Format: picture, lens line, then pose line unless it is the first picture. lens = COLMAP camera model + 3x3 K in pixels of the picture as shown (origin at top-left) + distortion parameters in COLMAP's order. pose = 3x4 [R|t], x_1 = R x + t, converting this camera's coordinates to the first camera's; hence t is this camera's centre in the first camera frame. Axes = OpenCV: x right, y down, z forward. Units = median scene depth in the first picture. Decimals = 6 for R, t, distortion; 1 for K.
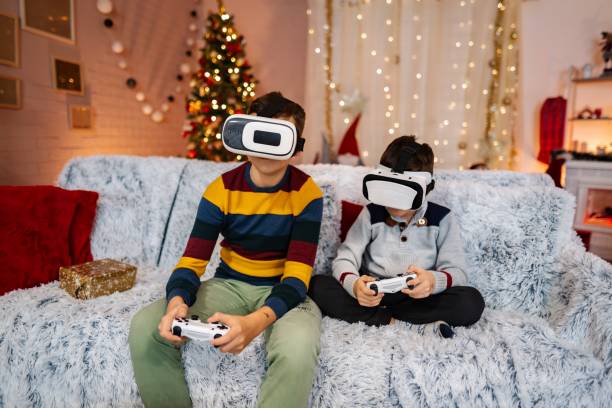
lens RADIAL K [[449.9, 0, 306.0], [0, 449.9, 204.0], [0, 0, 1]] dist [-0.053346, 0.060393]
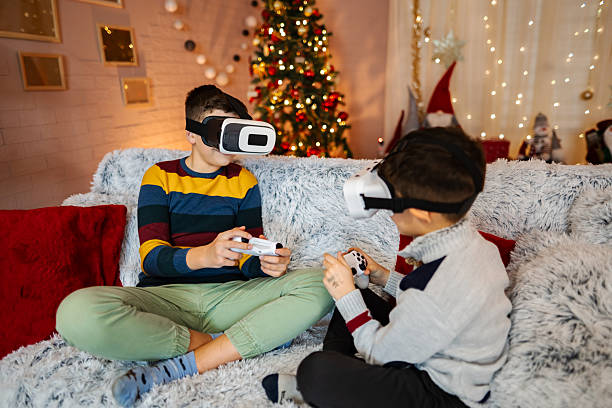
lens RADIAL K [[449.9, 0, 306.0], [0, 449.9, 204.0], [0, 0, 1]] dist [-0.053346, 0.060393]
pose [[0.982445, -0.001746, -0.186547, 0.004118], [0.024832, 0.992282, 0.121489, -0.064404], [0.184895, -0.123988, 0.974905, 0.143618]]
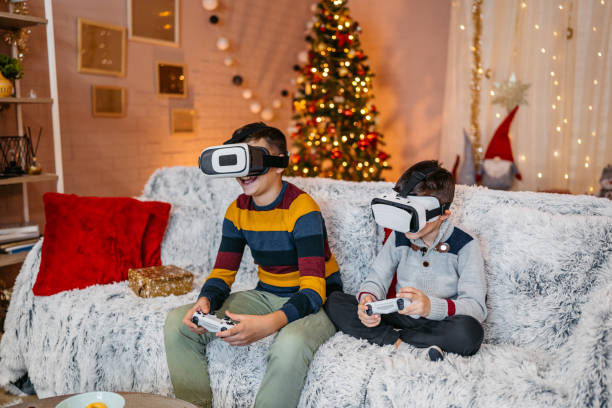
lens RADIAL K [[613.1, 0, 306.0], [0, 613.1, 204.0], [0, 0, 1]] dist [0.012046, 0.004085]
pose [[0.945940, 0.037004, -0.322225, 0.177011], [-0.040712, 0.999160, -0.004774, -0.017216], [0.321778, 0.017634, 0.946651, -0.166250]]
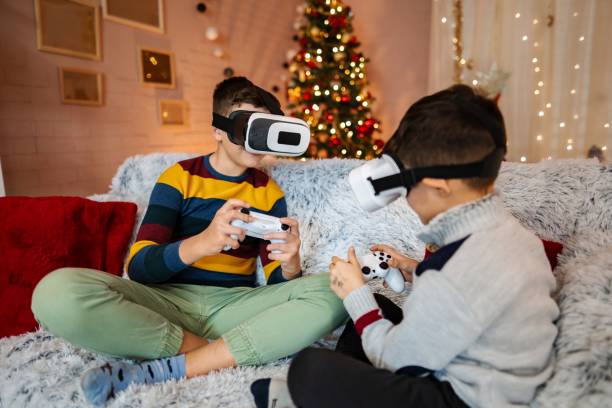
lens RADIAL K [[449.9, 0, 306.0], [0, 449.9, 204.0], [0, 0, 1]] dist [-0.053346, 0.060393]
pose [[0.959738, 0.005197, -0.280849, 0.019680], [-0.001454, 0.999907, 0.013533, -0.017789], [0.280893, -0.012579, 0.959657, 0.181471]]
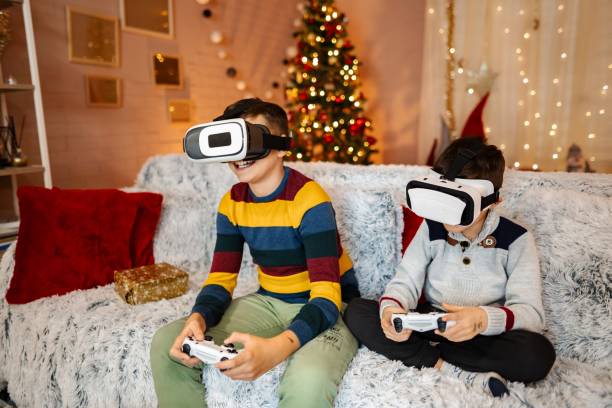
lens RADIAL K [[483.7, 0, 306.0], [0, 483.7, 204.0], [0, 0, 1]] dist [-0.049379, 0.062885]
pose [[0.956745, 0.023258, -0.289998, 0.084935], [-0.013185, 0.999242, 0.036640, -0.026447], [0.290630, -0.031231, 0.956326, 0.032601]]
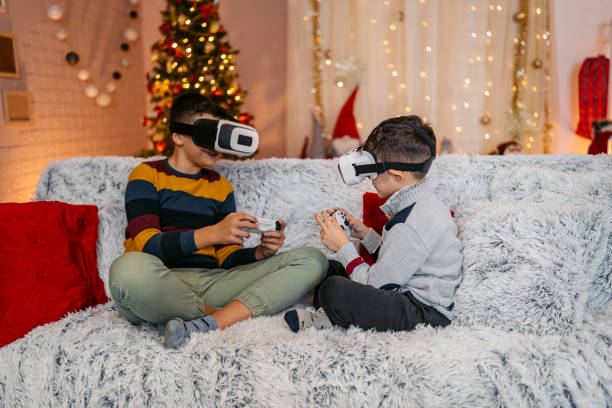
lens RADIAL K [[603.4, 0, 313.6], [0, 603.4, 202.8], [0, 0, 1]] dist [0.002985, 0.007520]
pose [[0.993926, -0.055331, 0.095126, -0.099797], [0.054900, 0.998466, 0.007149, -0.007455], [-0.095376, -0.001884, 0.995440, -0.085329]]
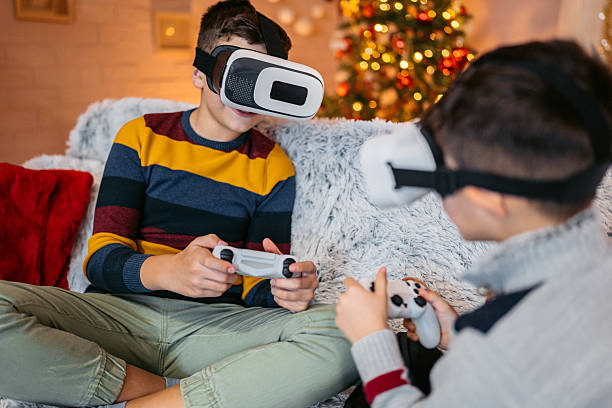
lens RADIAL K [[617.5, 0, 298.9], [0, 617.5, 205.2], [0, 0, 1]] dist [0.016162, 0.005289]
pose [[0.911314, 0.080075, -0.403850, 0.044344], [-0.043281, 0.994102, 0.099443, -0.038982], [0.409430, -0.073144, 0.909405, 0.221370]]
